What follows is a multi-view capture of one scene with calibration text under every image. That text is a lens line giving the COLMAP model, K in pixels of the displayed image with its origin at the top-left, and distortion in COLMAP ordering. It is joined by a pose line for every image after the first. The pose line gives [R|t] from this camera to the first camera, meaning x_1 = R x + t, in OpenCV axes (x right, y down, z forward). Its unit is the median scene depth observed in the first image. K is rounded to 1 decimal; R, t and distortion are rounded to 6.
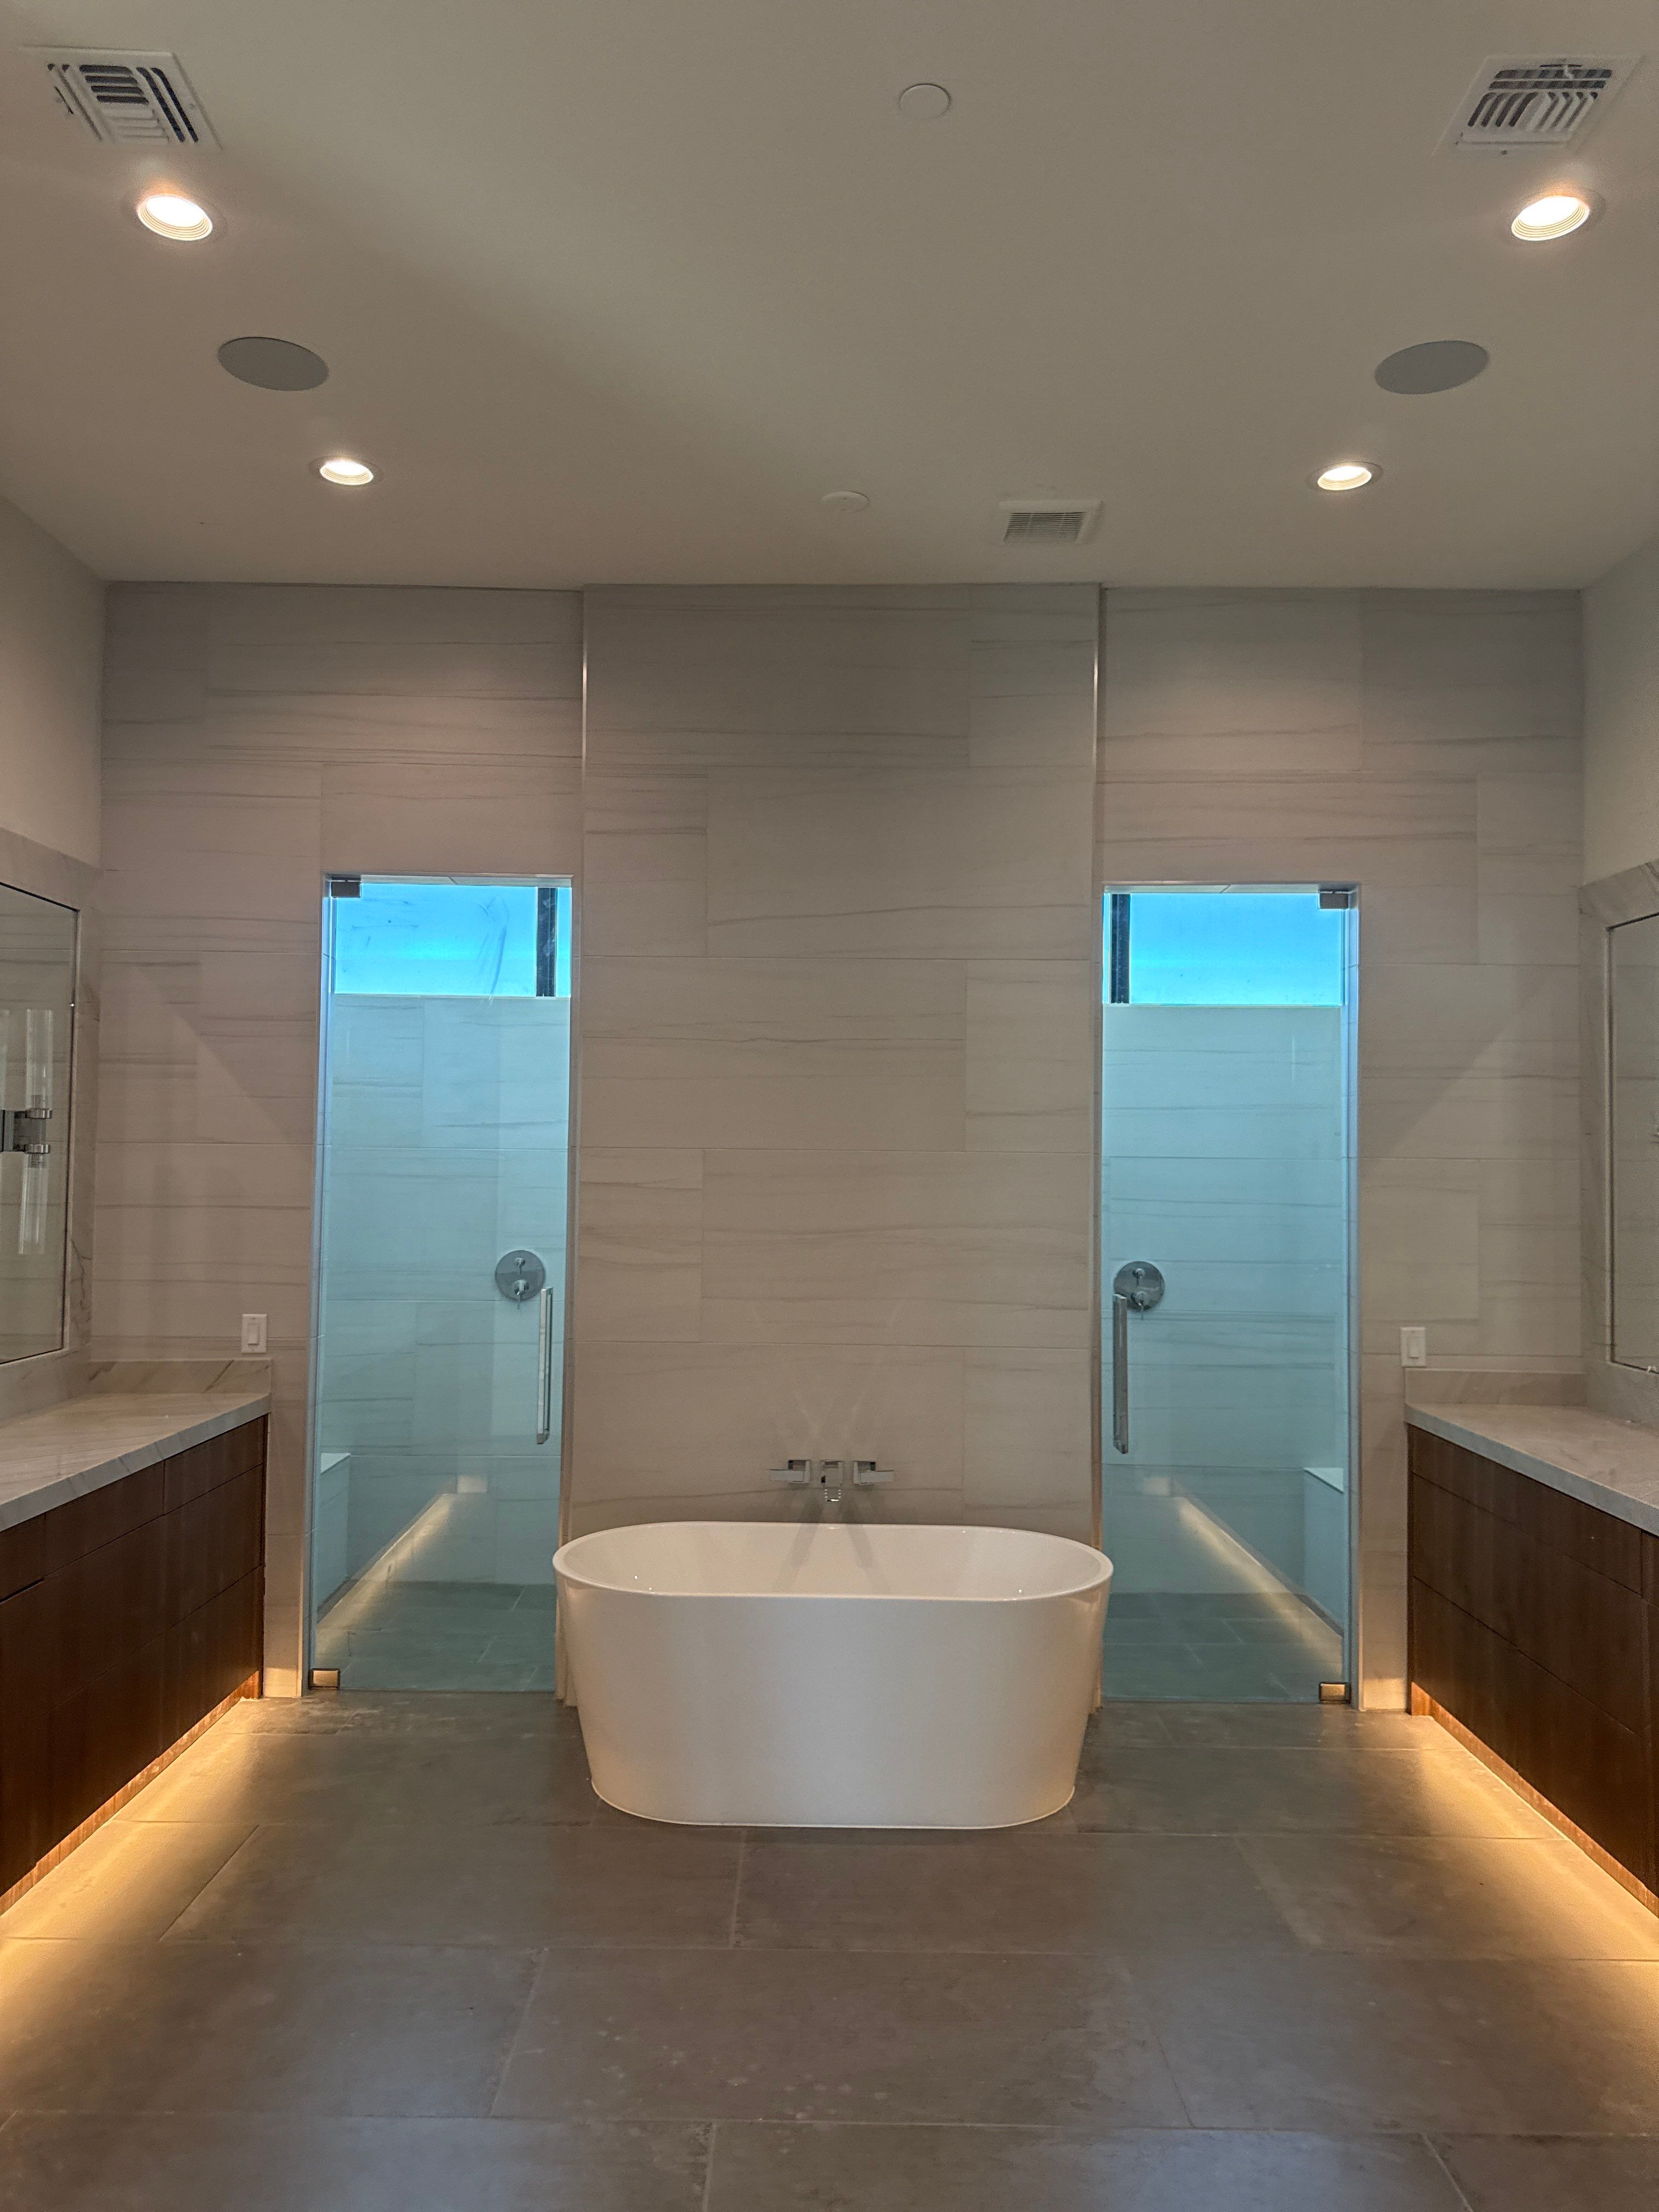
lens RADIAL K [[1725.3, 0, 813.9], [0, 1725.3, 1091.4], [0, 0, 1]] dist [0.253834, -0.046535]
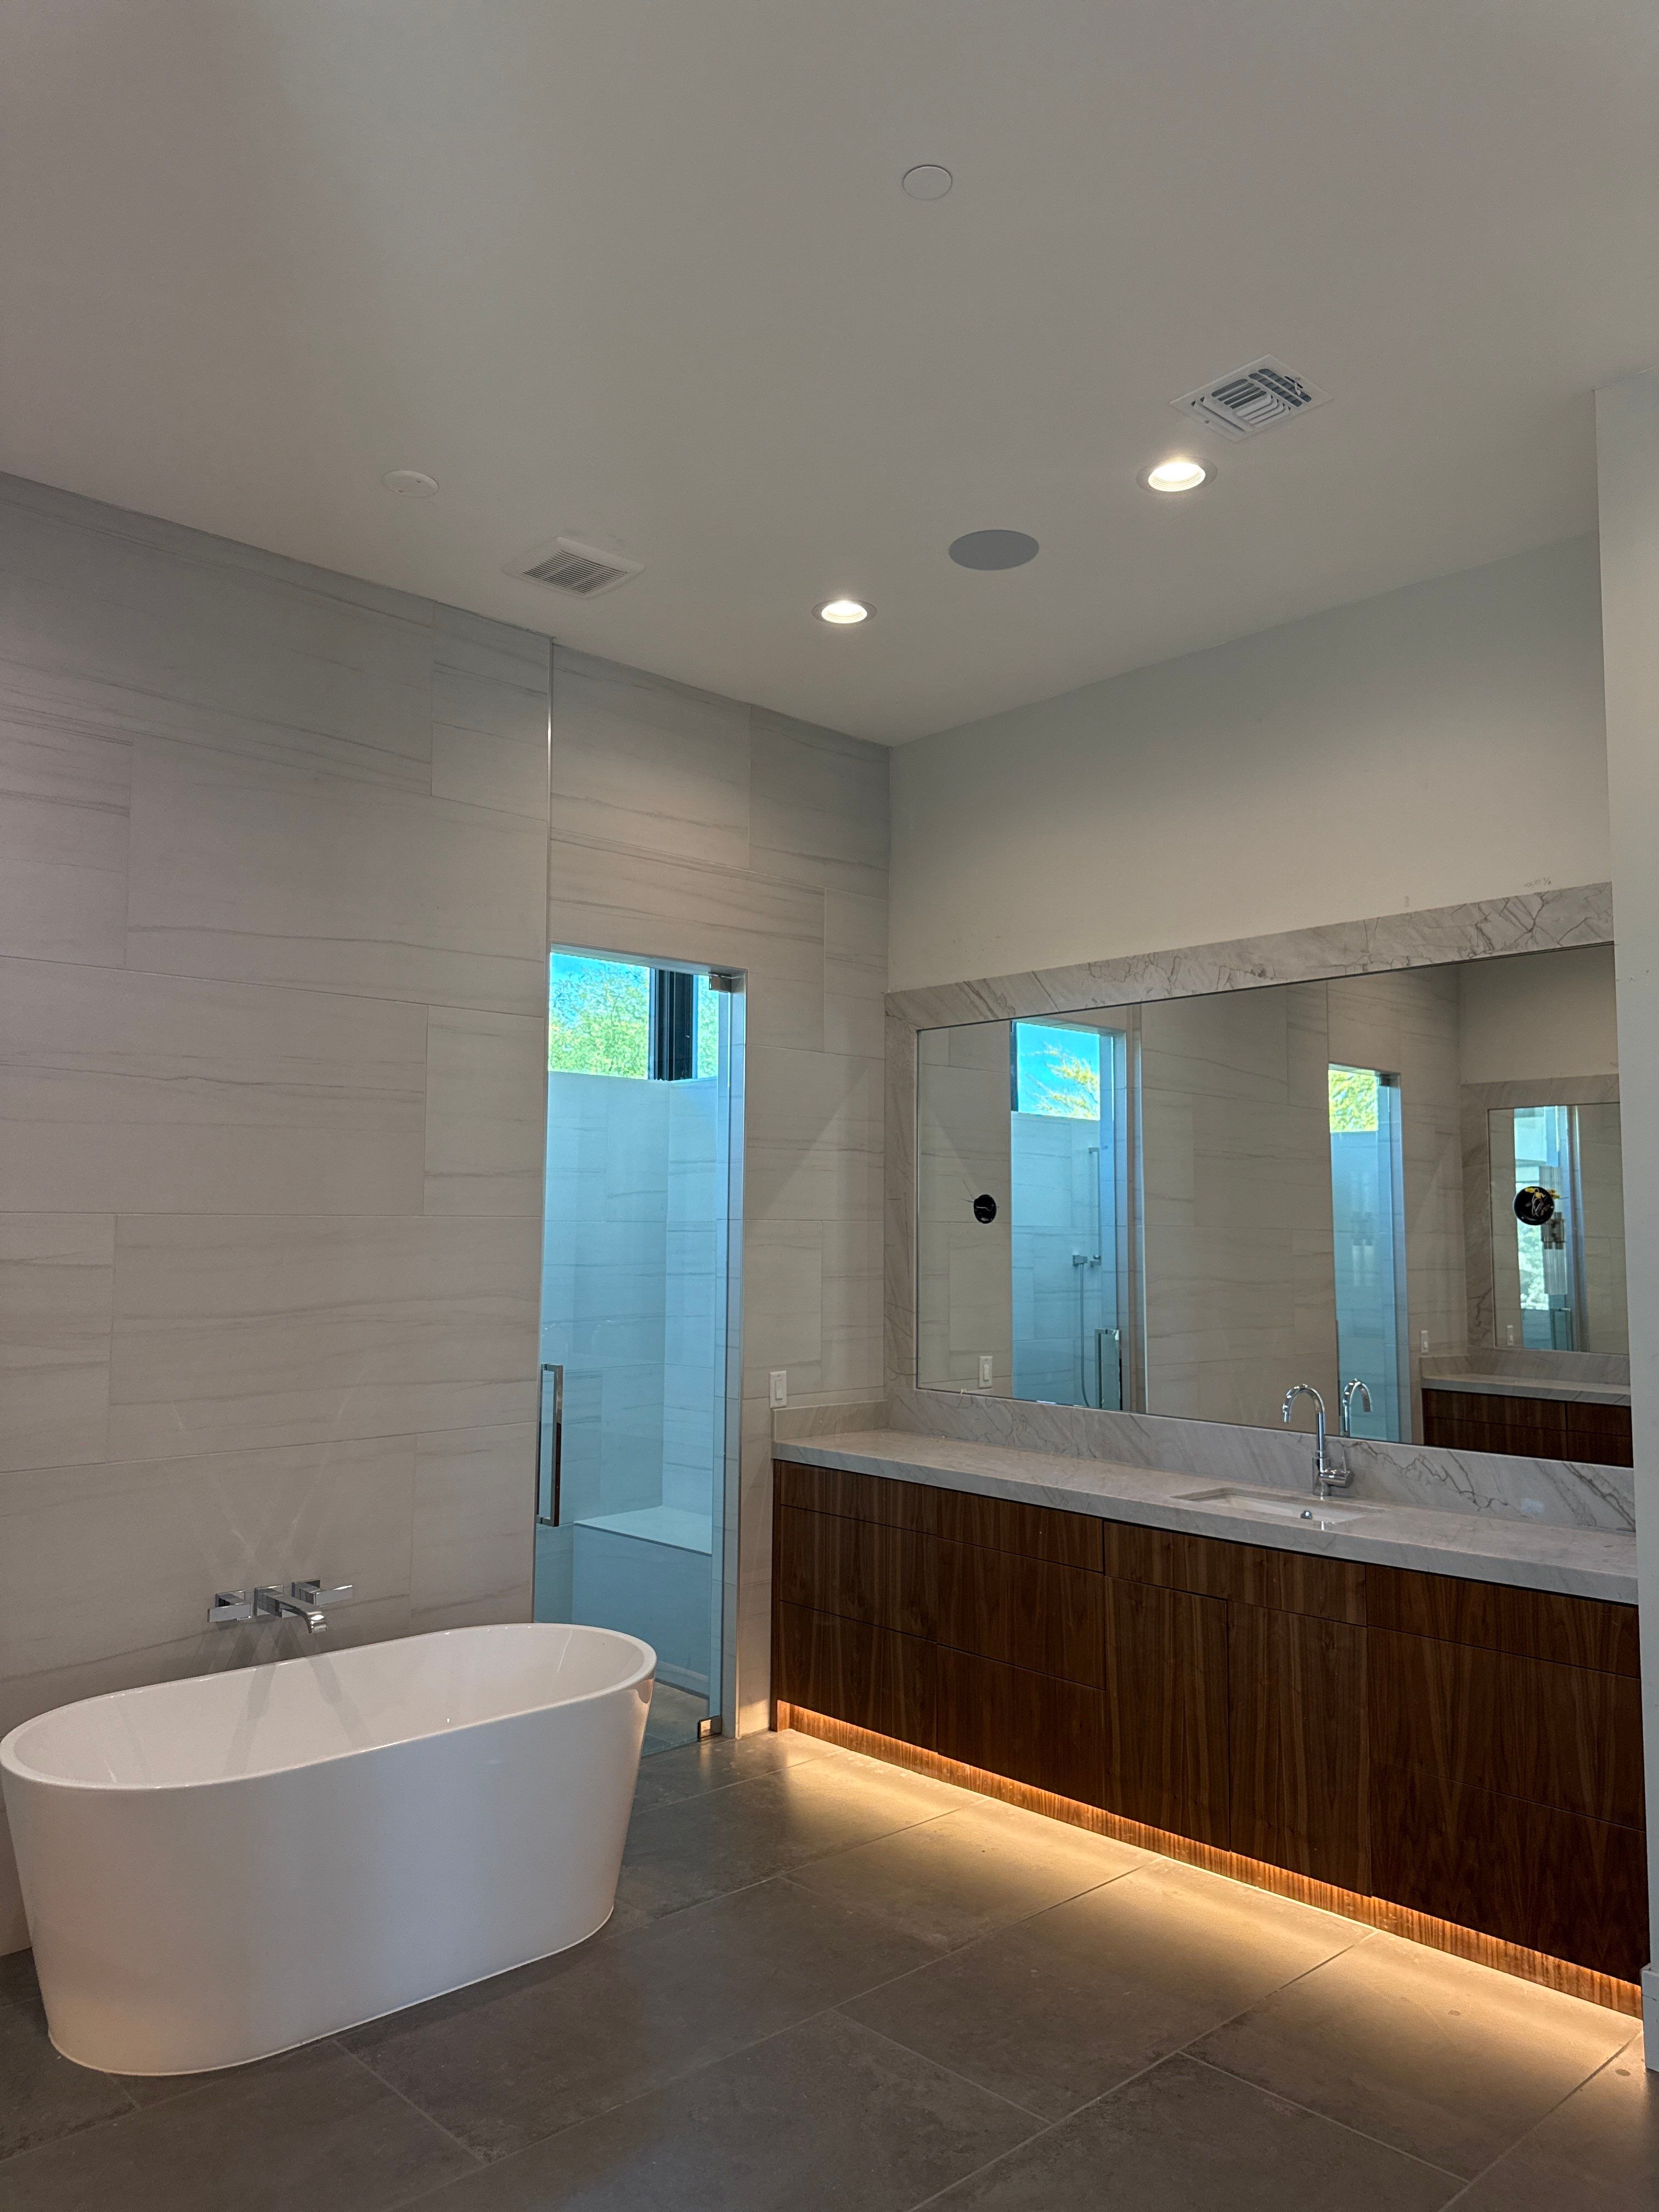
lens RADIAL K [[1725.3, 0, 843.6], [0, 1725.3, 1094.3], [0, 0, 1]] dist [0.253834, -0.046535]
pose [[0.732280, 0.053203, 0.678922, -0.380818], [-0.024320, 0.998351, -0.052003, 0.014631], [-0.680569, 0.021569, 0.732366, 0.174264]]
